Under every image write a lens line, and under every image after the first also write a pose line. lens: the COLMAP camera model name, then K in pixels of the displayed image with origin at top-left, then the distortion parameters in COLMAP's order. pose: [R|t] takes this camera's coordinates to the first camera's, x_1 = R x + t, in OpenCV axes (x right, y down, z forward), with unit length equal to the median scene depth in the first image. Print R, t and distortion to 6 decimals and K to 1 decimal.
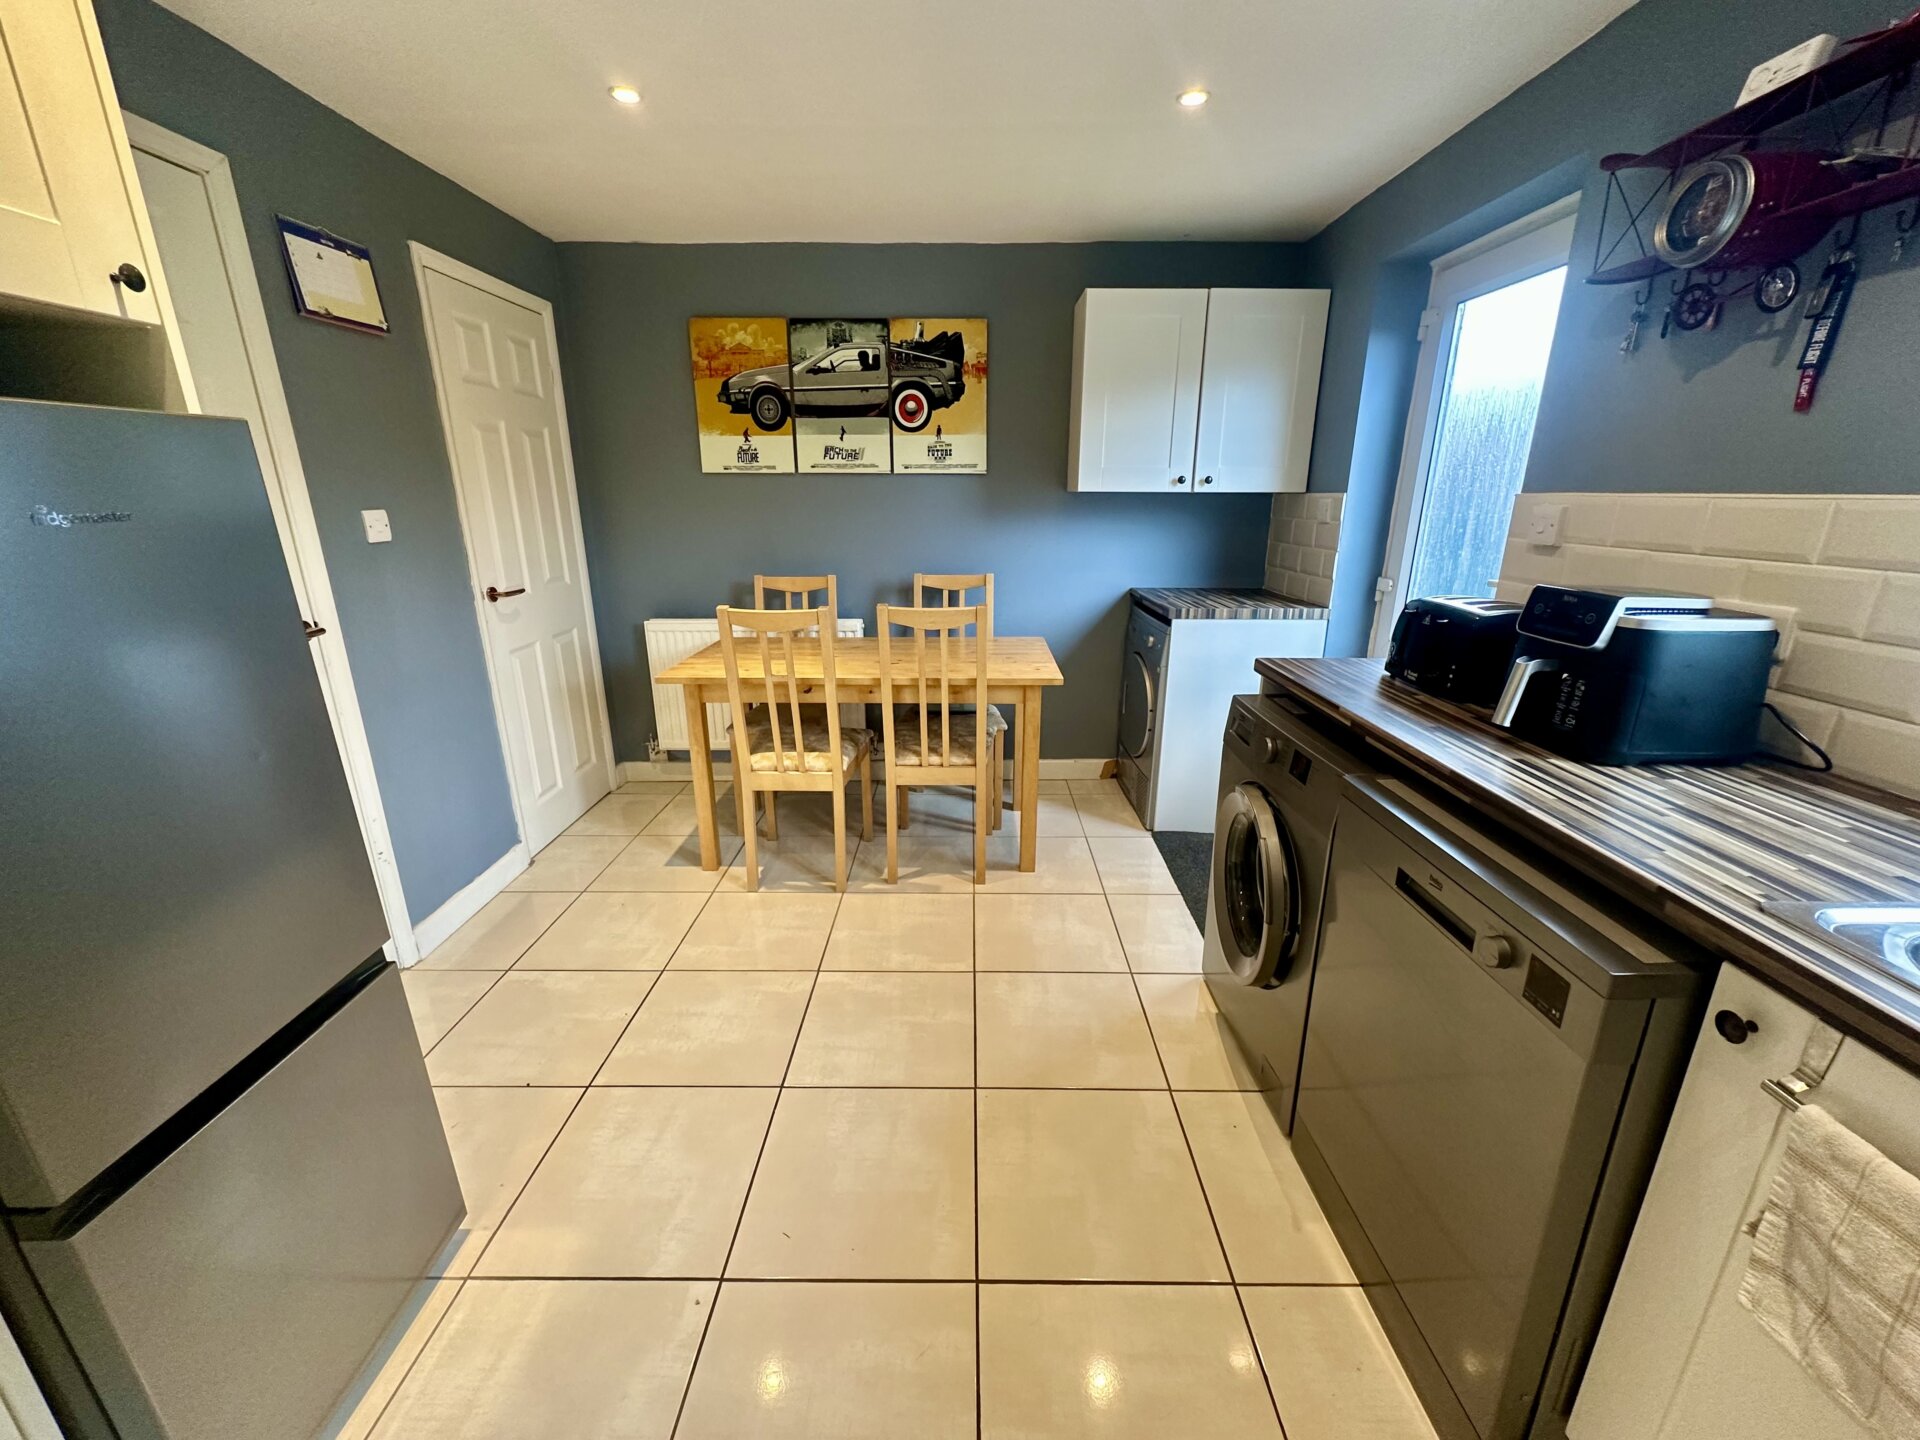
lens RADIAL K [[765.5, 0, 958.7], [0, 765.5, 722.2], [0, 0, 1]] dist [-0.000674, 0.001393]
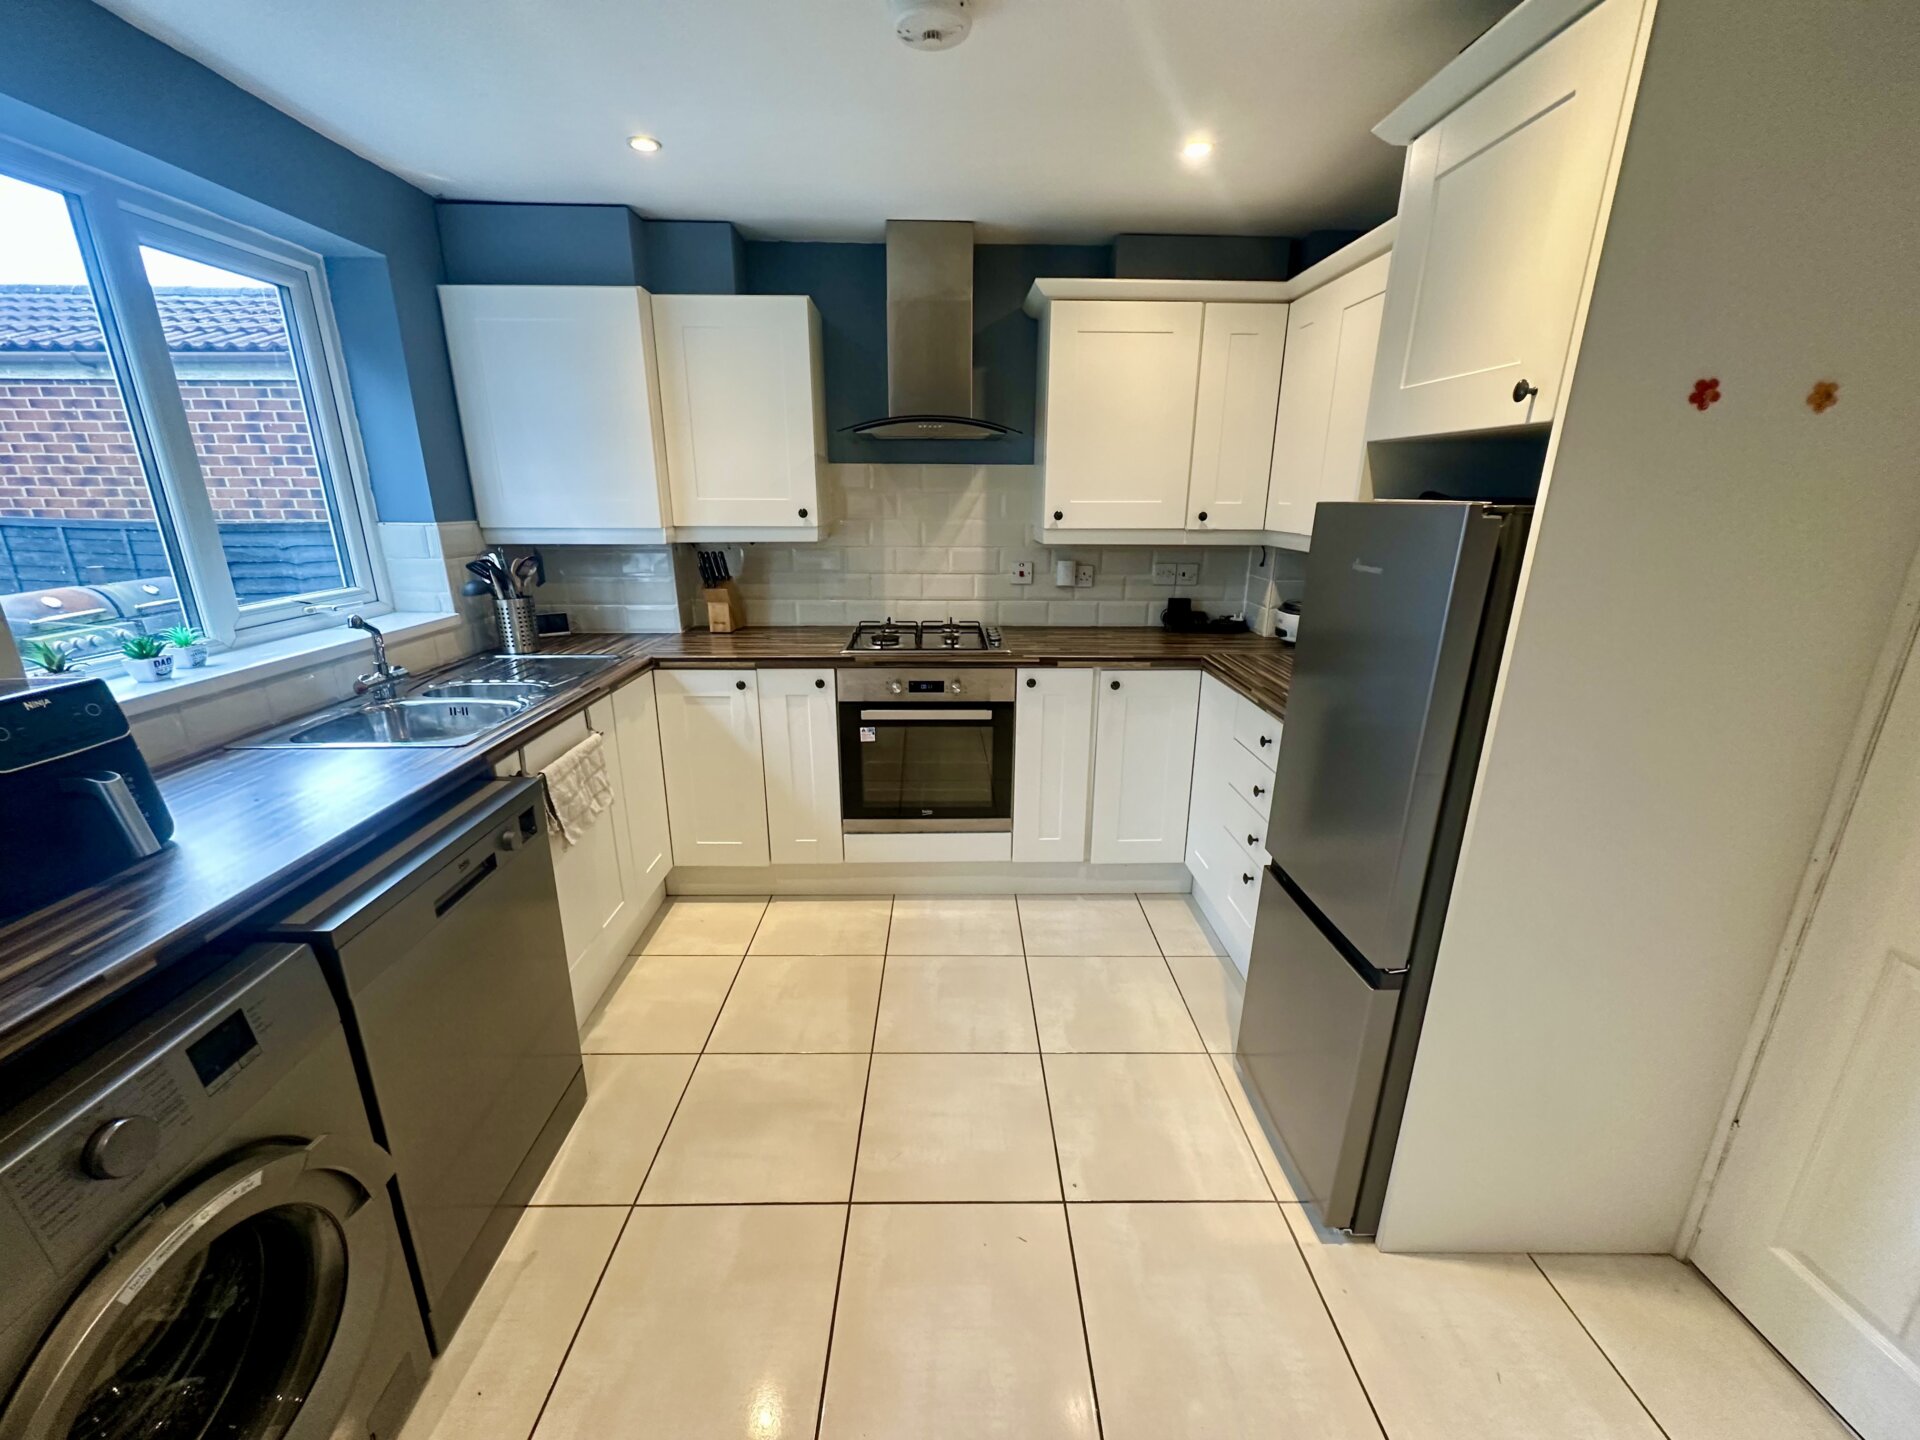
lens RADIAL K [[765.5, 0, 965.3], [0, 765.5, 722.4], [0, 0, 1]] dist [-0.000674, 0.001393]
pose [[-0.999490, 0.000710, -0.031919, -0.111844], [-0.017184, 0.830628, 0.556562, -0.533043], [0.026909, 0.556827, -0.830193, 1.503958]]
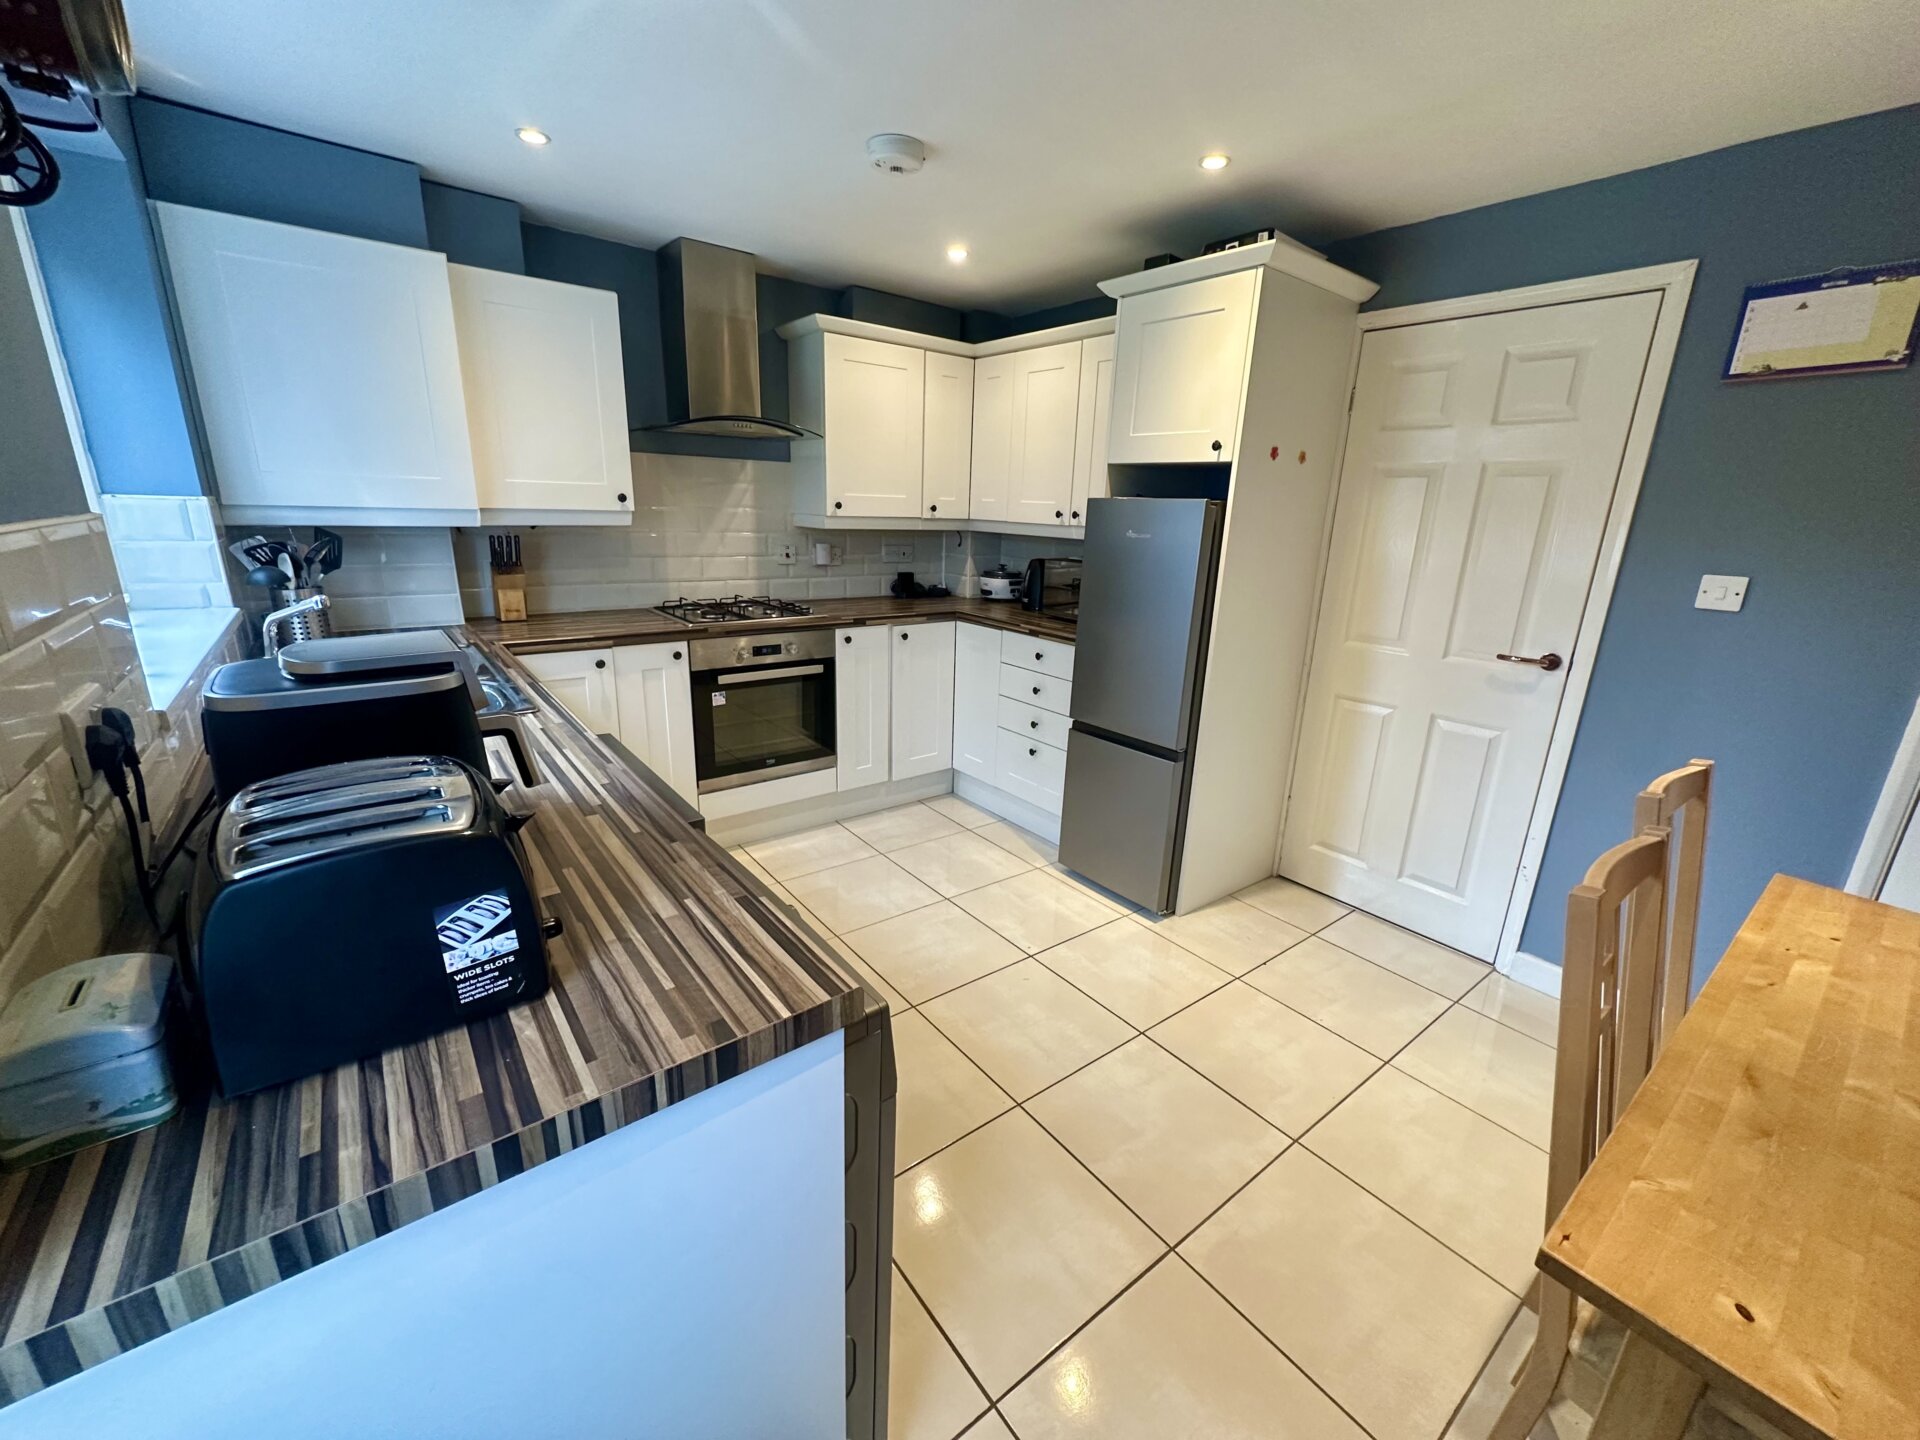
lens RADIAL K [[765.5, 0, 965.7], [0, 765.5, 723.2], [0, 0, 1]] dist [-0.000674, 0.001393]
pose [[-0.784424, 0.142736, -0.603577, 0.793545], [-0.216507, 0.848923, 0.482135, -0.556196], [0.581209, 0.508877, -0.635012, 1.706133]]
